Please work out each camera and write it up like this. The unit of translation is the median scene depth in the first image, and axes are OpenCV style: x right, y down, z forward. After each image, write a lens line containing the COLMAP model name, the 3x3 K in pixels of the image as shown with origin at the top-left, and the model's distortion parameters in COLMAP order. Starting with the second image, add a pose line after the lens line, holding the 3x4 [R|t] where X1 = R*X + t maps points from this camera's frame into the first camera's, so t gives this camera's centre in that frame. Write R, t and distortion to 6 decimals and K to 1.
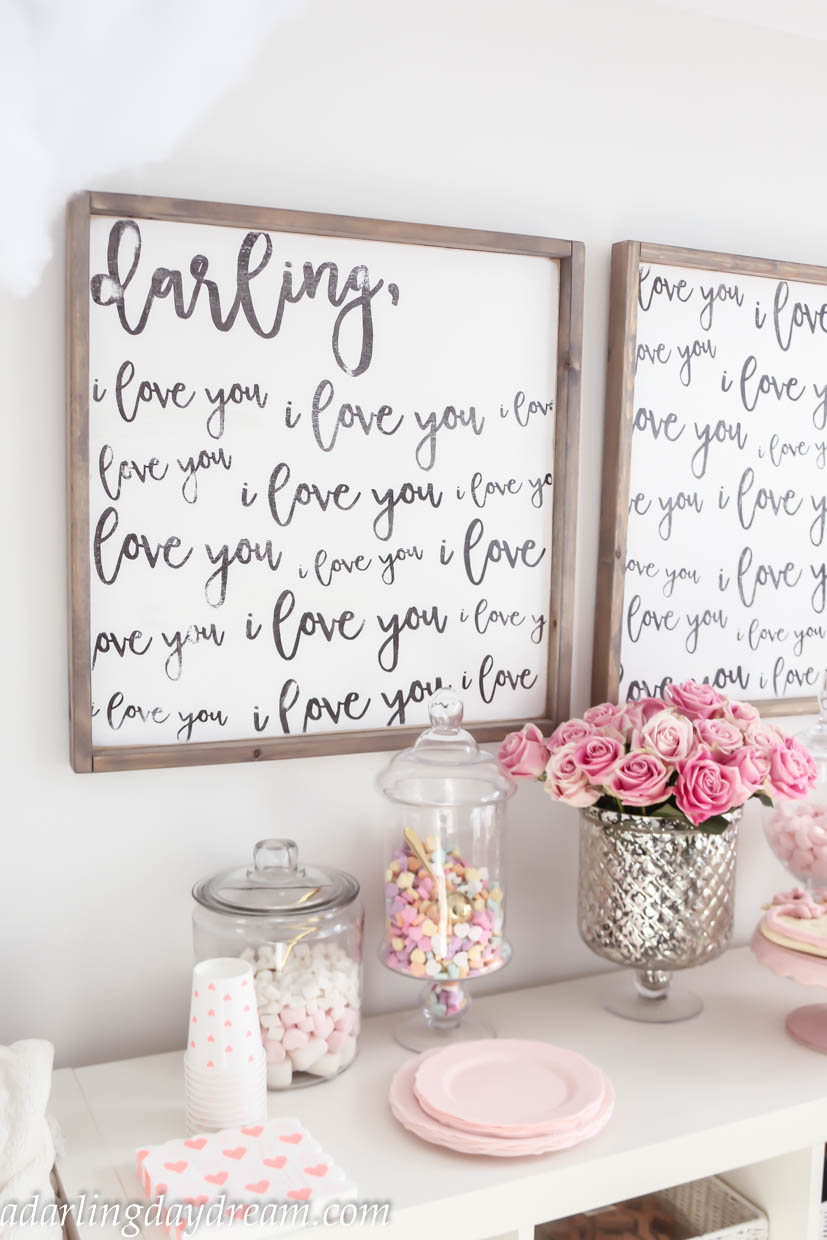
lens RADIAL K [[1303.6, 0, 421.5], [0, 1303.6, 644.6], [0, 0, 1]] dist [-0.100469, 0.000000]
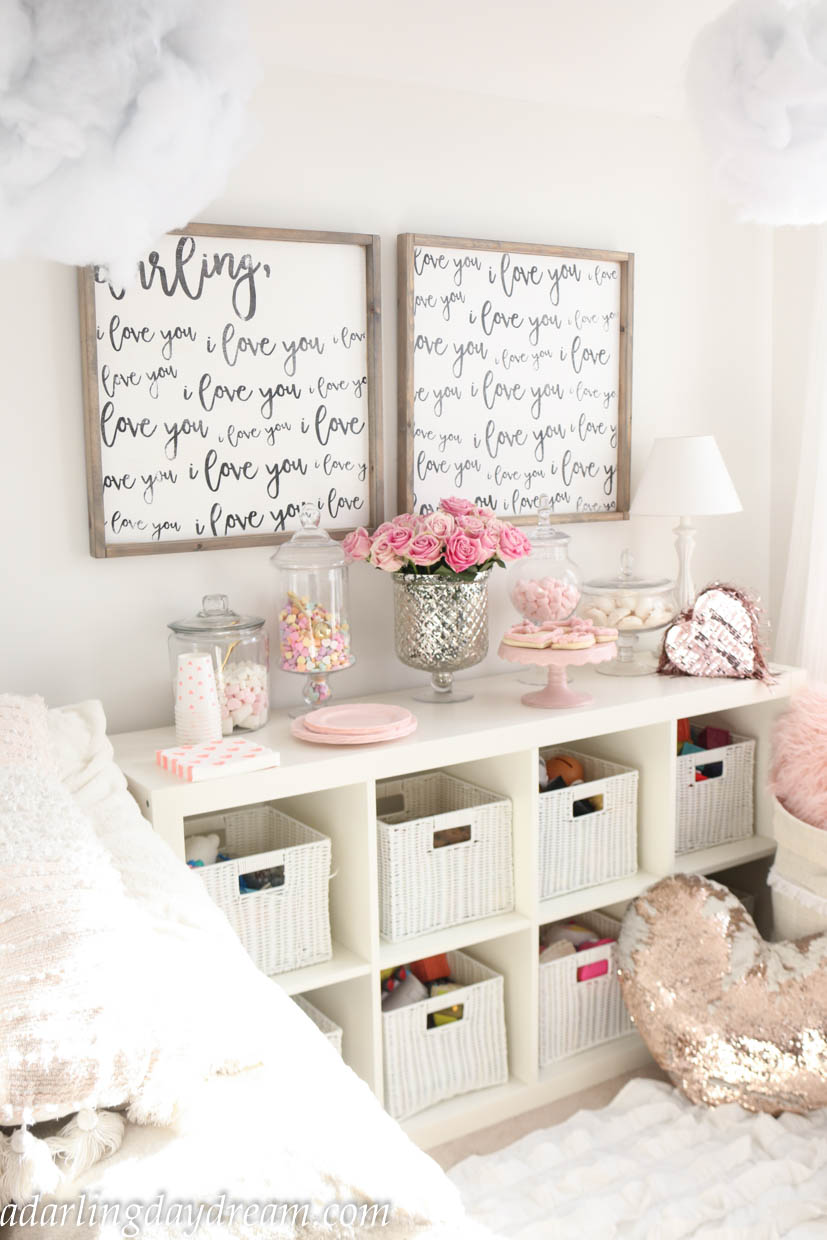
lens RADIAL K [[1303.6, 0, 413.6], [0, 1303.6, 645.6], [0, 0, 1]] dist [-0.100469, 0.000000]
pose [[0.992074, -0.052560, 0.114134, -0.049026], [0.047283, 0.997705, 0.048464, 0.140588], [-0.116419, -0.042683, 0.992283, -0.697277]]
